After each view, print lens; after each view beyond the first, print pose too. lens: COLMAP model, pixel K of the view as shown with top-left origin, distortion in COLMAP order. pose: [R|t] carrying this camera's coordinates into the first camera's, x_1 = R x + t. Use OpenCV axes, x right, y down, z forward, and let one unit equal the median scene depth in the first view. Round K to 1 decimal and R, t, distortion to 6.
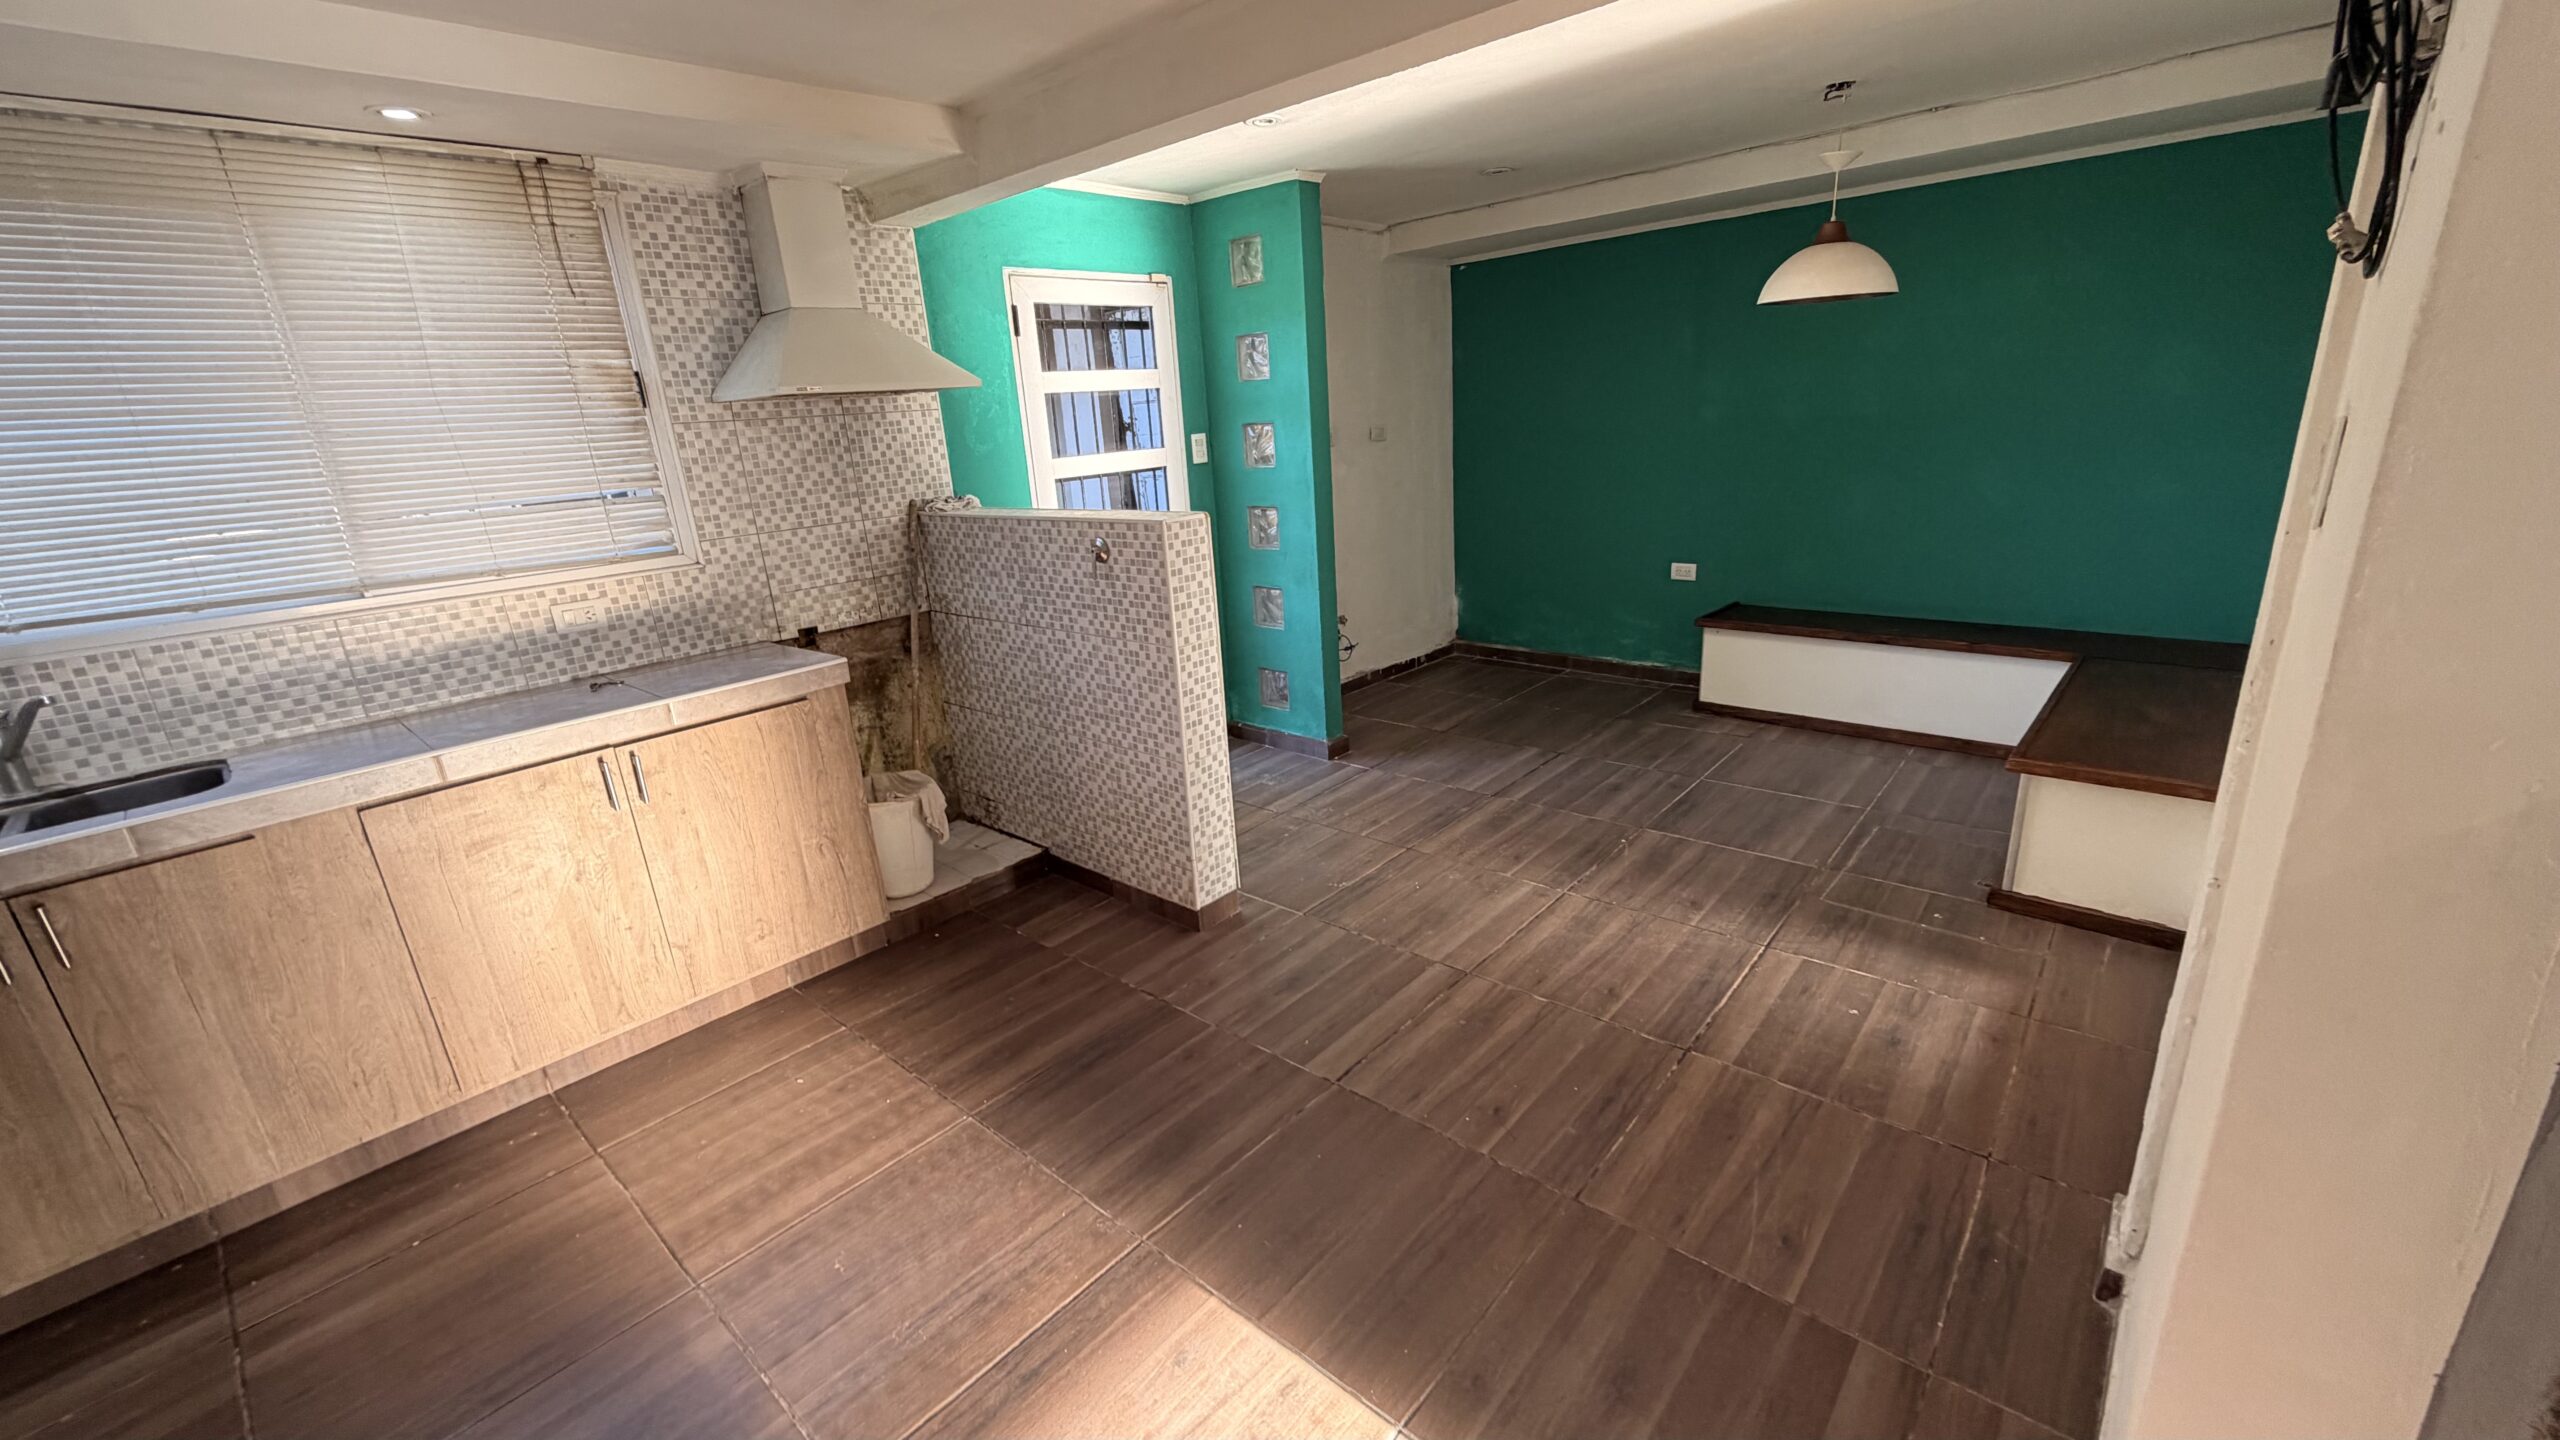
lens RADIAL K [[1006.2, 0, 1270.6], [0, 1006.2, 717.1], [0, 0, 1]] dist [-0.001565, 0.000046]
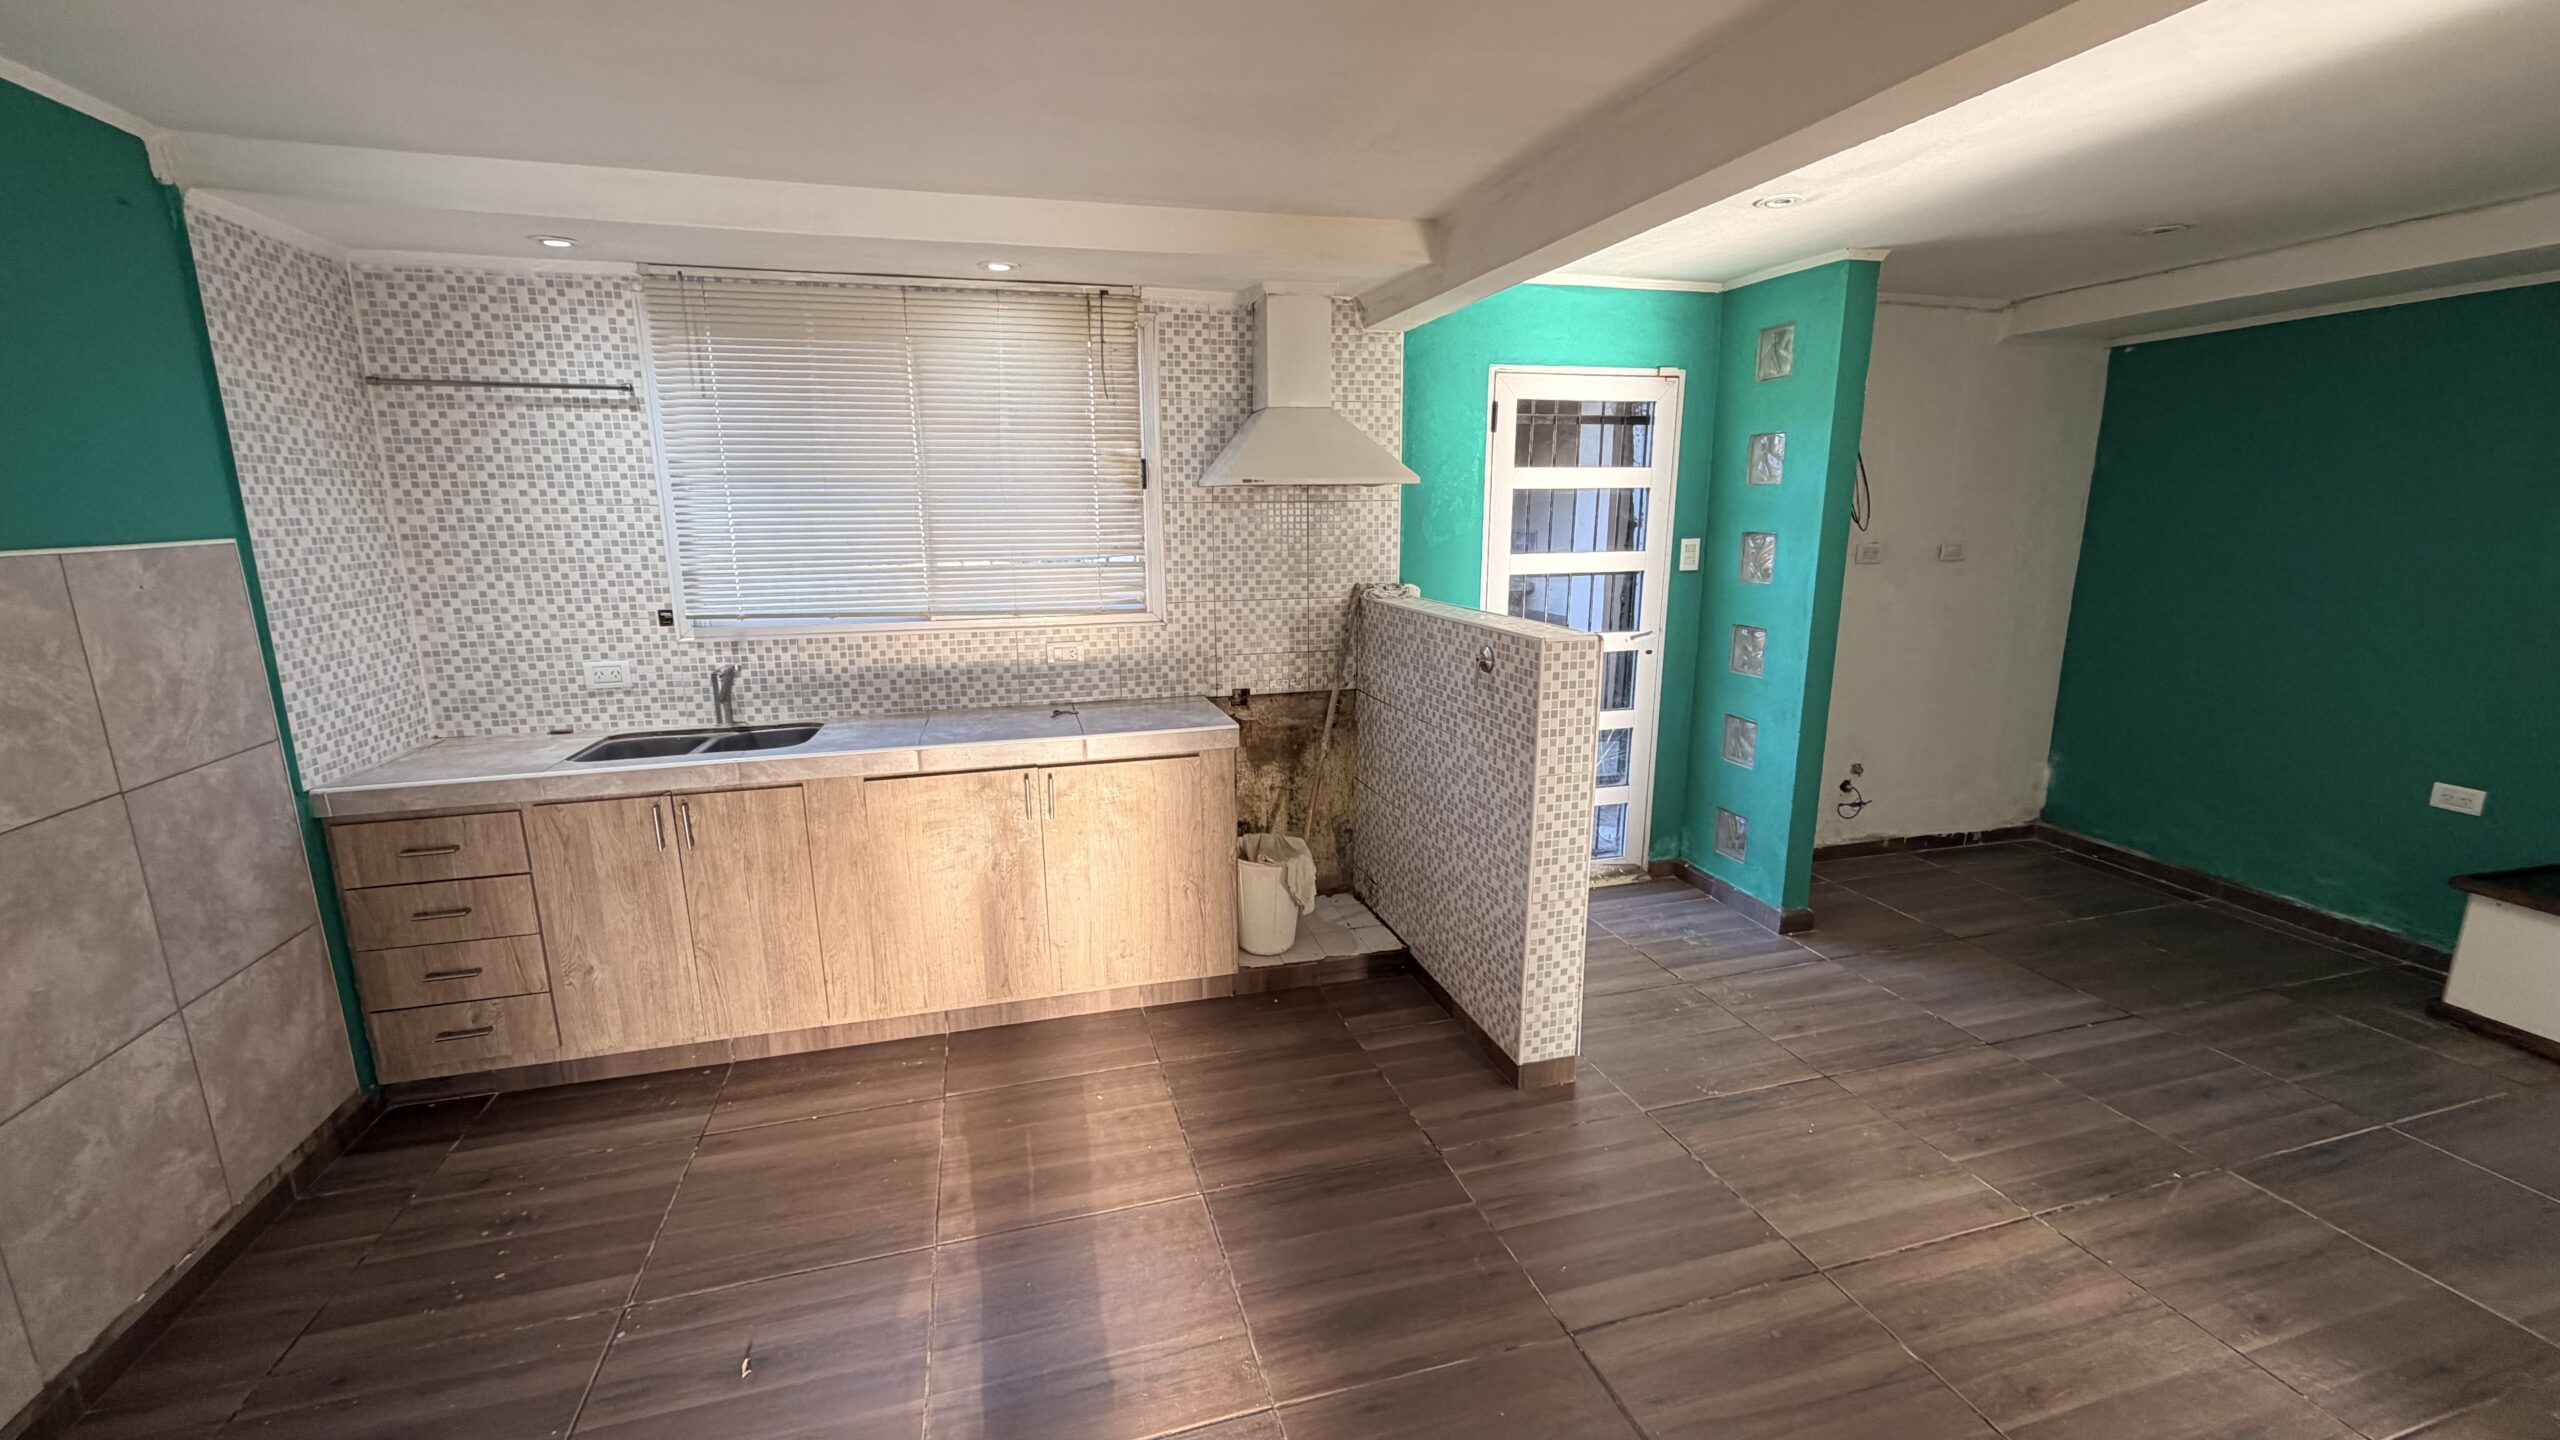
lens RADIAL K [[1006.2, 0, 1274.6], [0, 1006.2, 718.2], [0, 0, 1]] dist [-0.001565, 0.000046]
pose [[0.841785, 0.167719, -0.513097, 0.157718], [-0.201496, 0.979434, -0.010419, -0.060014], [0.500797, 0.112157, 0.858267, 0.086759]]
